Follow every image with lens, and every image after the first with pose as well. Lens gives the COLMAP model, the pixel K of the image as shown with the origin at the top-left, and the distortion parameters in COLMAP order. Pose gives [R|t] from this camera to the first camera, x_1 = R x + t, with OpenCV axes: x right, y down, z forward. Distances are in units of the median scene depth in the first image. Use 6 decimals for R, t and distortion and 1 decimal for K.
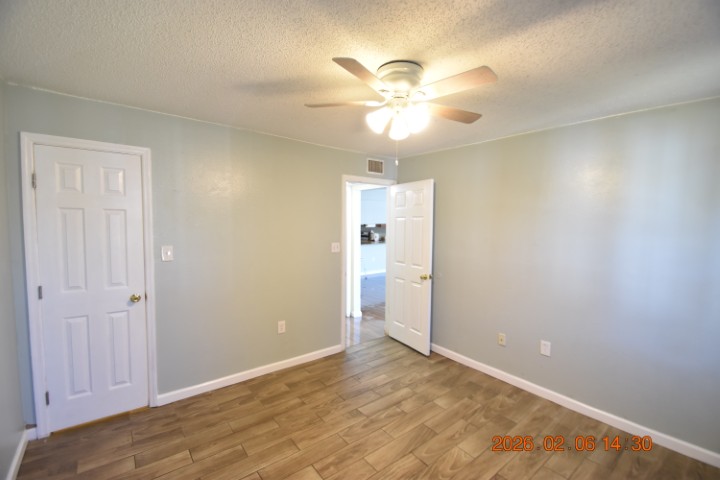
lens RADIAL K [[313.1, 0, 357.7], [0, 313.1, 244.4], [0, 0, 1]] dist [0.000531, -0.011741]
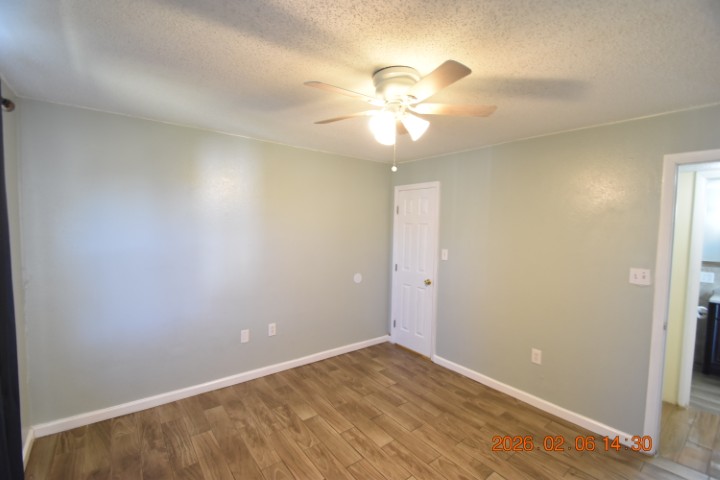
lens RADIAL K [[313.1, 0, 357.7], [0, 313.1, 244.4], [0, 0, 1]] dist [0.000531, -0.011741]
pose [[-0.011915, 0.039520, -0.999148, 0.778485], [-0.094391, 0.994712, 0.040470, -0.036718], [0.995464, 0.094793, -0.008121, 0.637398]]
